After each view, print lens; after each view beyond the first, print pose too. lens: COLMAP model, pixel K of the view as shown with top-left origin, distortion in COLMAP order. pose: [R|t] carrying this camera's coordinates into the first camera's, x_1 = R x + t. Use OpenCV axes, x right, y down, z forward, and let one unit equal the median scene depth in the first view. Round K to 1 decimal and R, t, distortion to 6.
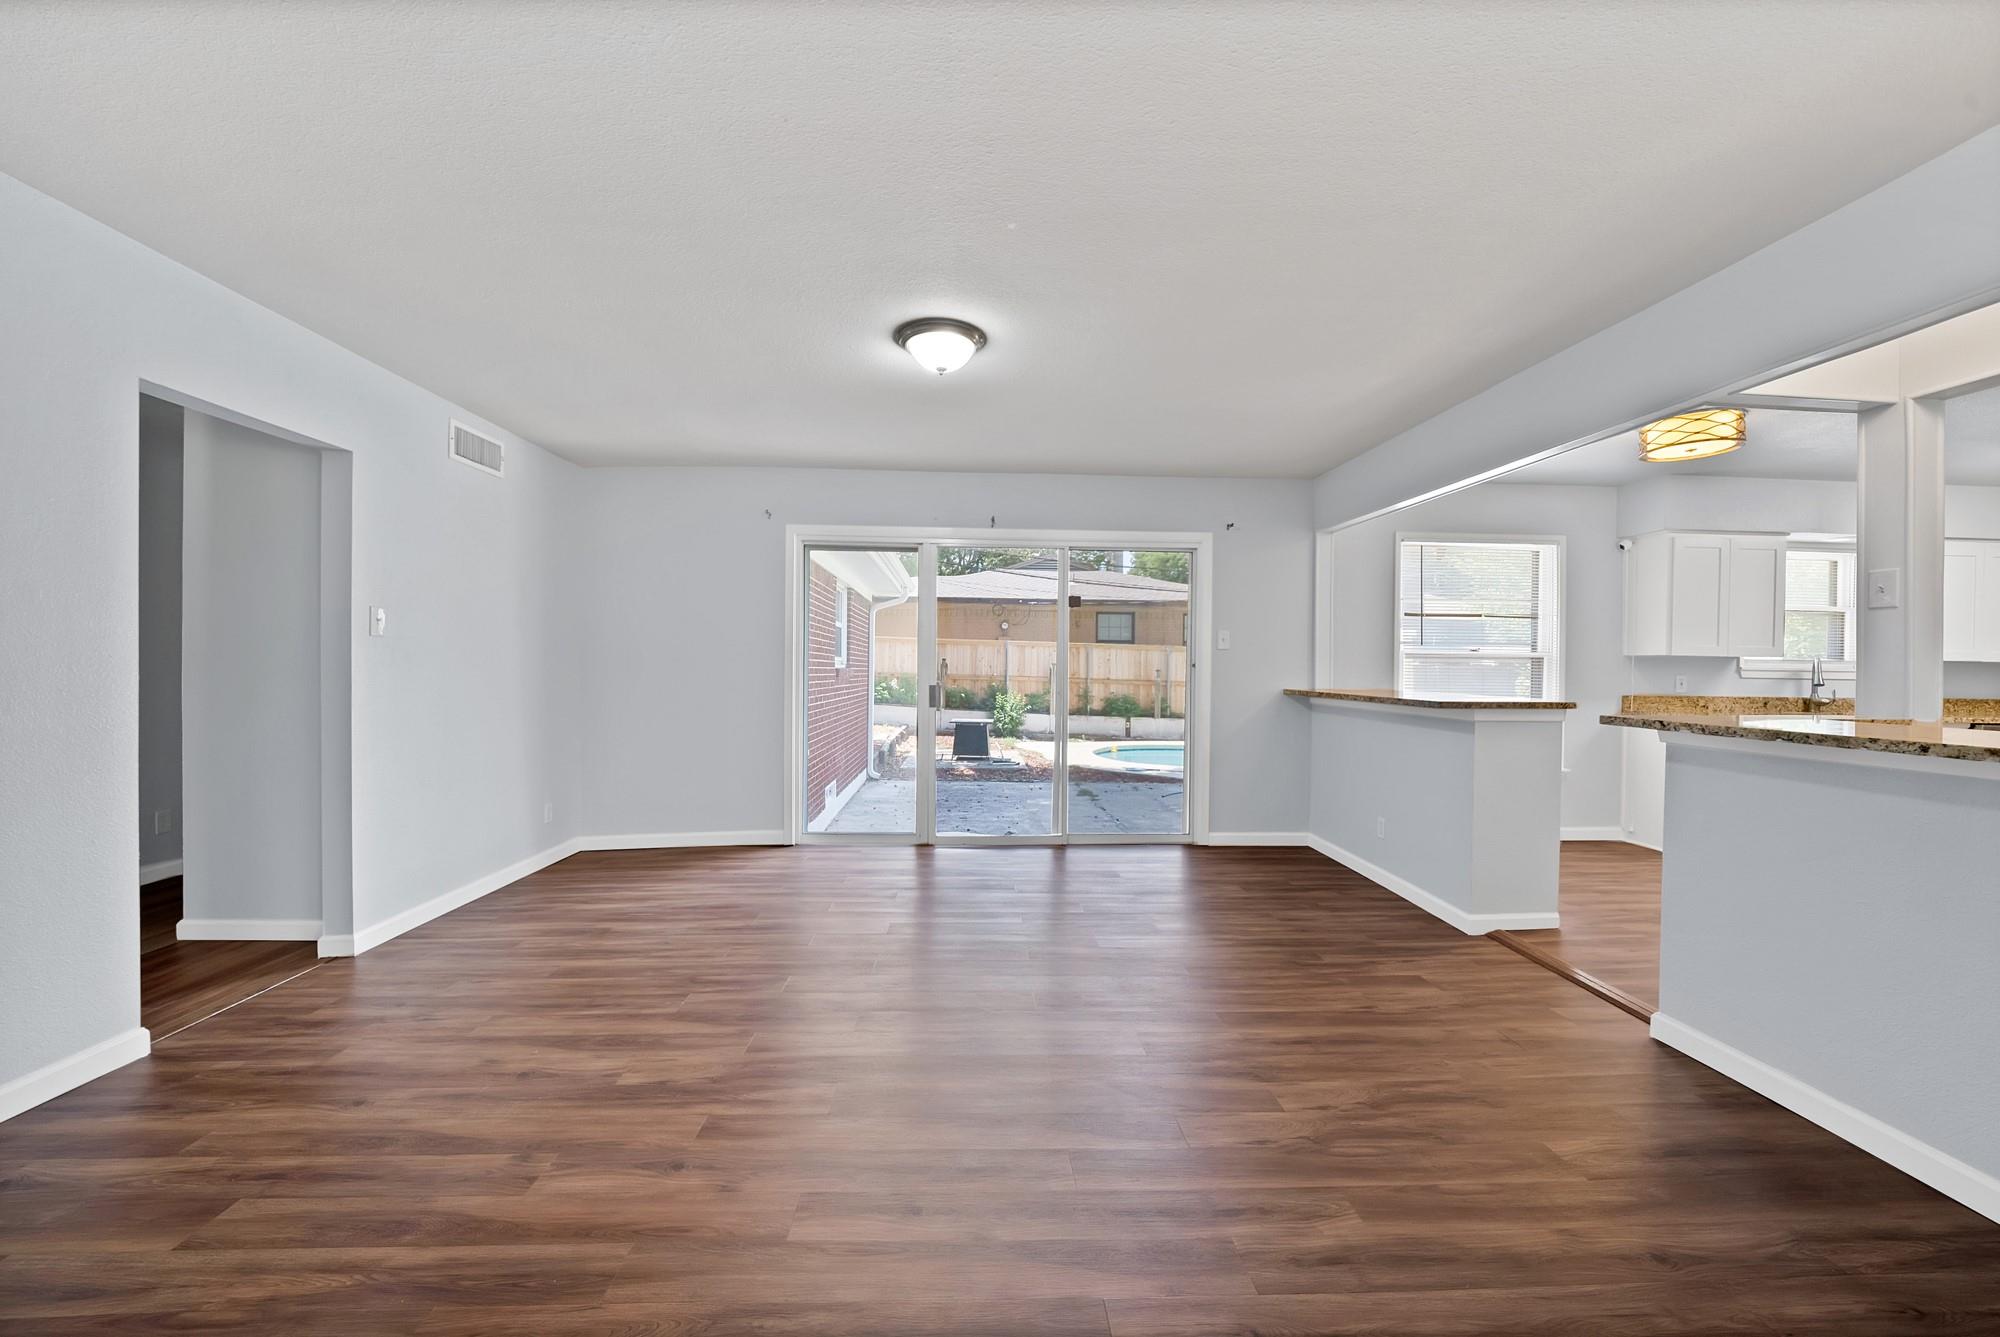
lens RADIAL K [[742.6, 0, 1000.2], [0, 742.6, 672.7], [0, 0, 1]] dist [-0.019995, 0.002033]
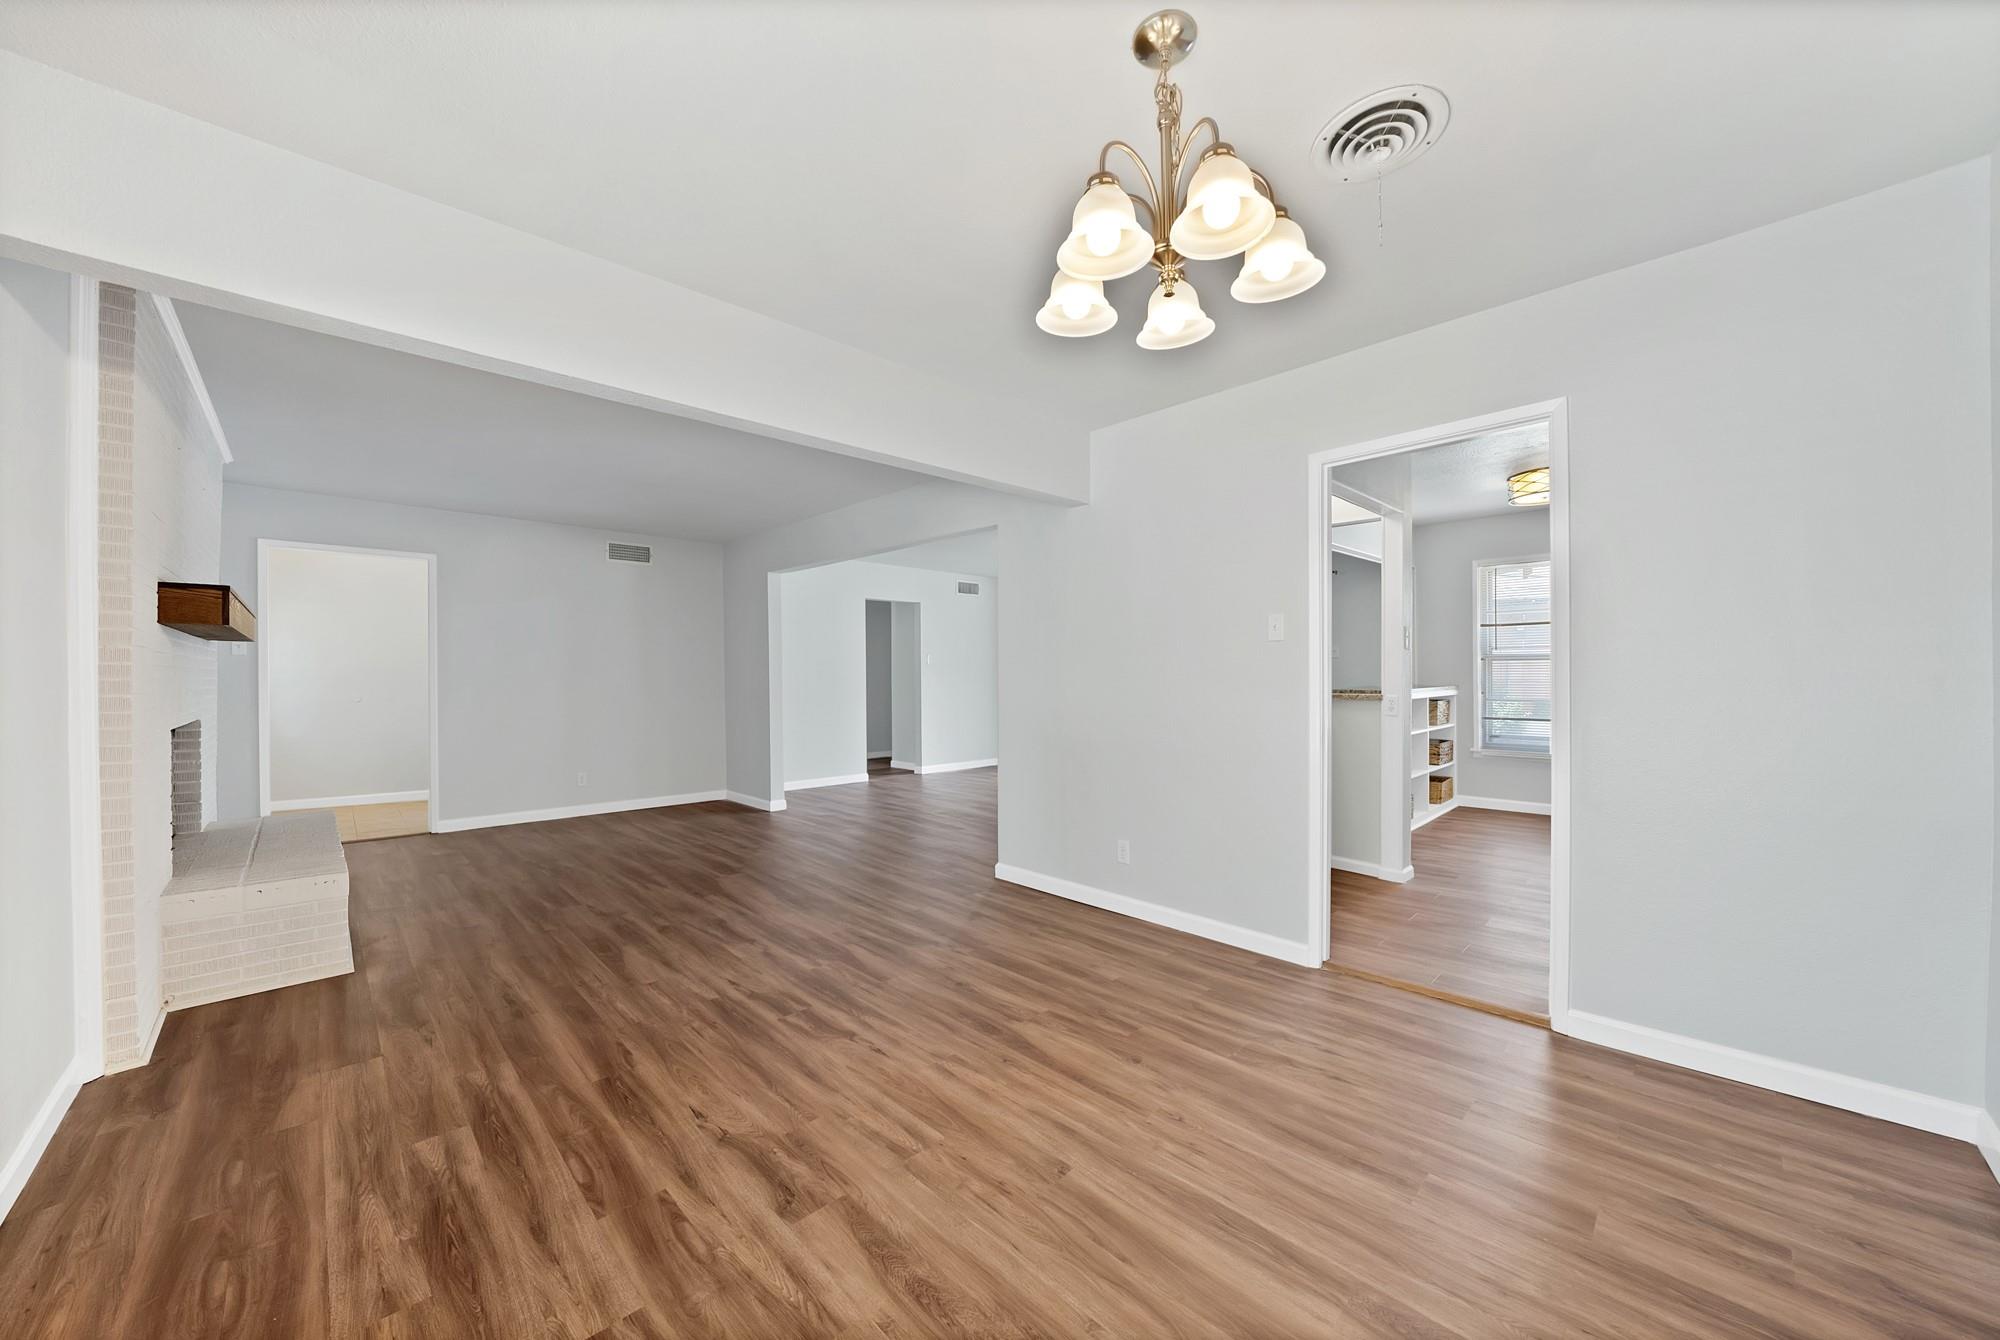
lens RADIAL K [[717.5, 0, 1000.0], [0, 717.5, 670.0], [0, 0, 1]] dist [-0.021831, 0.000023]
pose [[0.664537, -0.016043, -0.747083, 0.907372], [0.004399, 0.999836, -0.017558, 0.013626], [0.747242, 0.008382, 0.664499, -0.418933]]
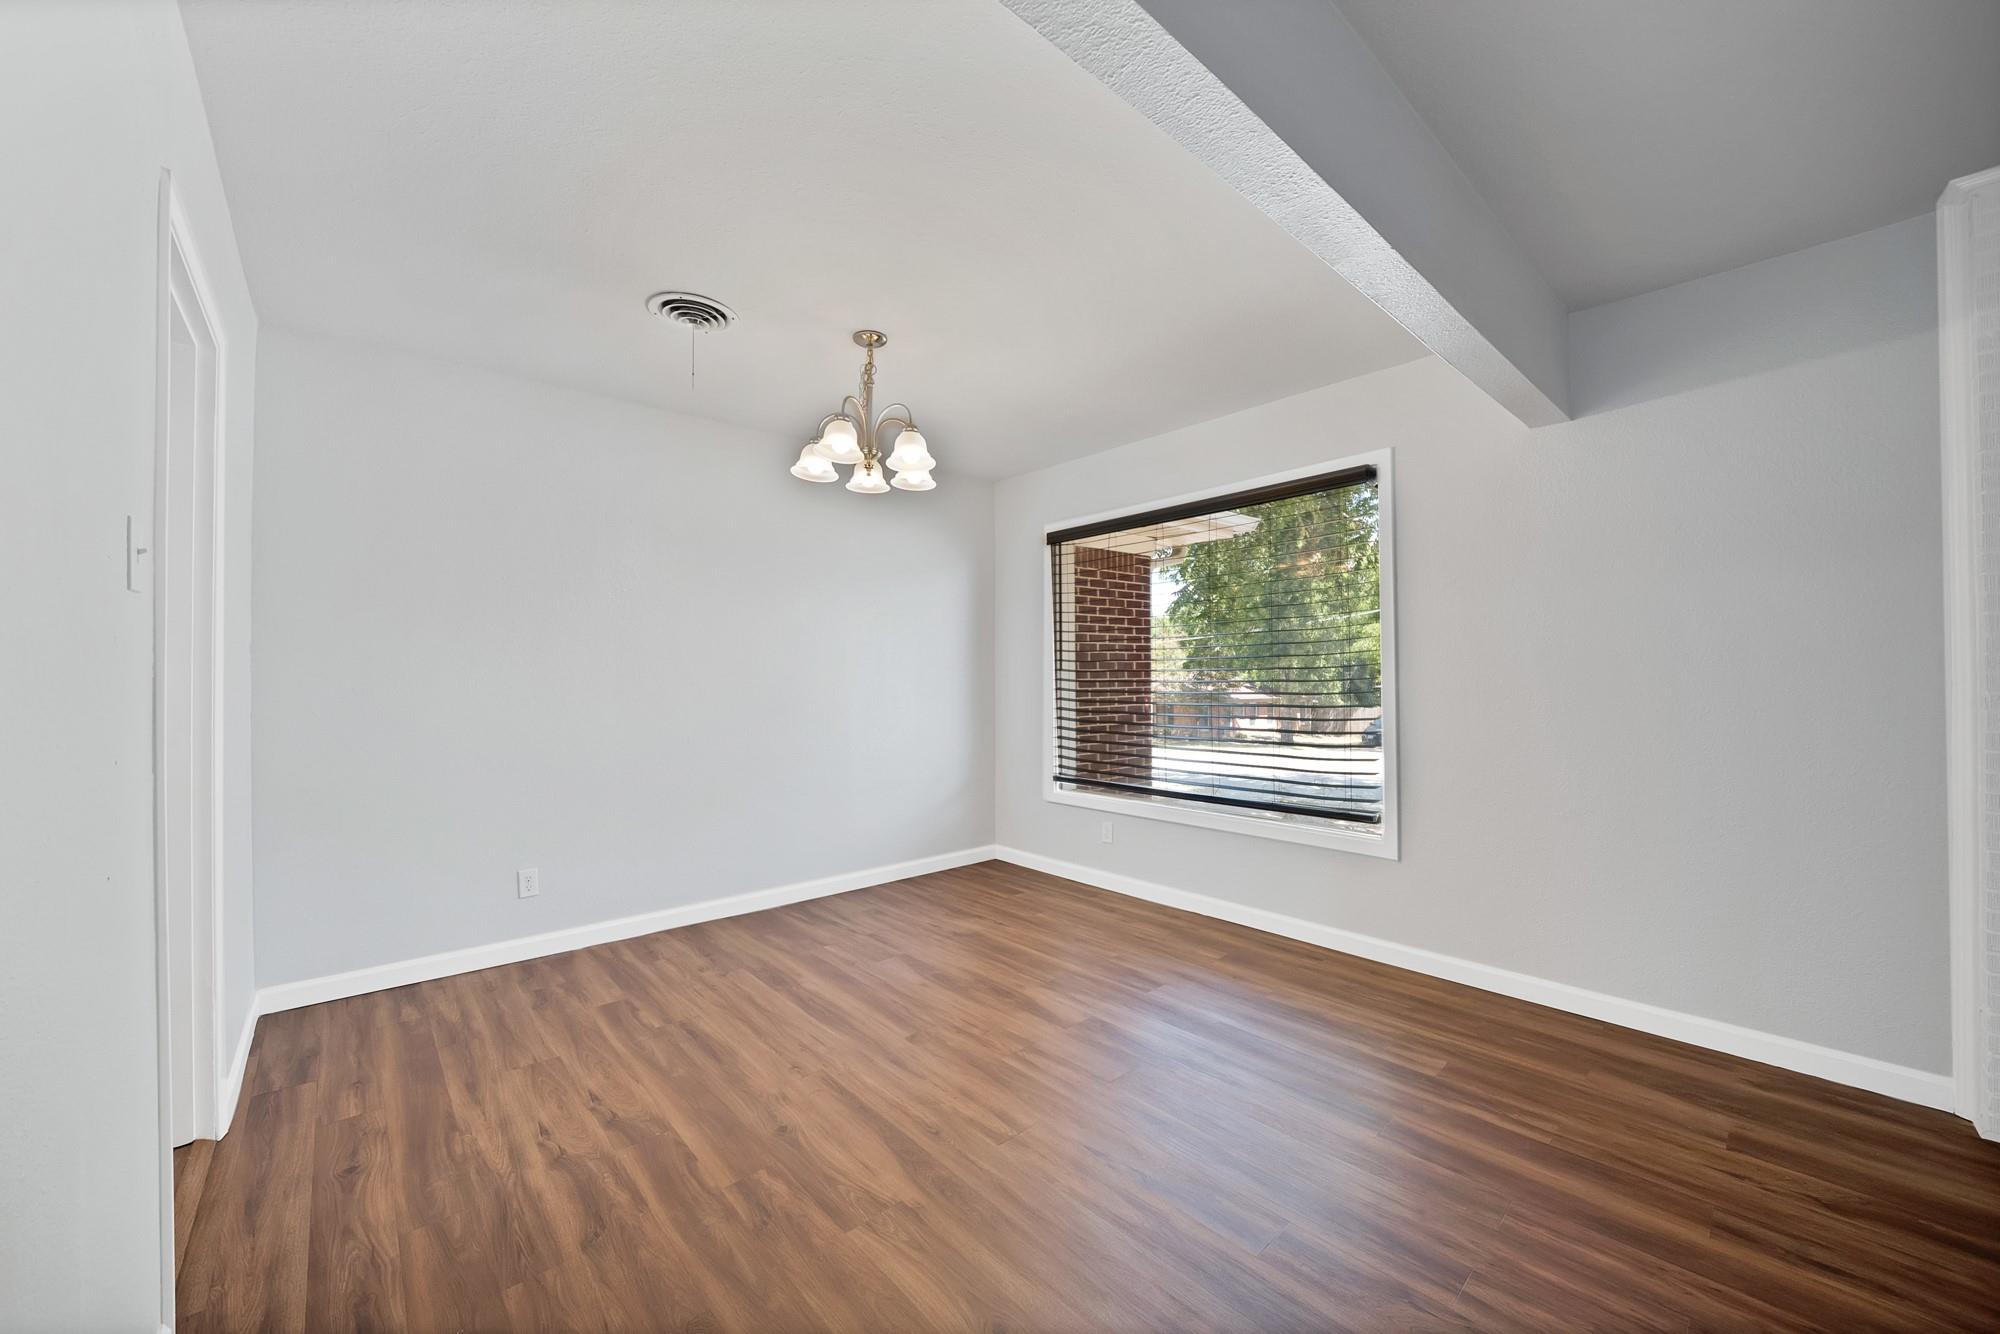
lens RADIAL K [[734.8, 0, 1000.0], [0, 734.8, 667.0], [0, 0, 1]] dist [-0.001118, -0.000113]
pose [[-0.648720, 0.005722, 0.761005, 0.267328], [0.003491, 0.999984, -0.004544, 0.008142], [-0.761019, -0.000291, -0.648730, 0.098027]]
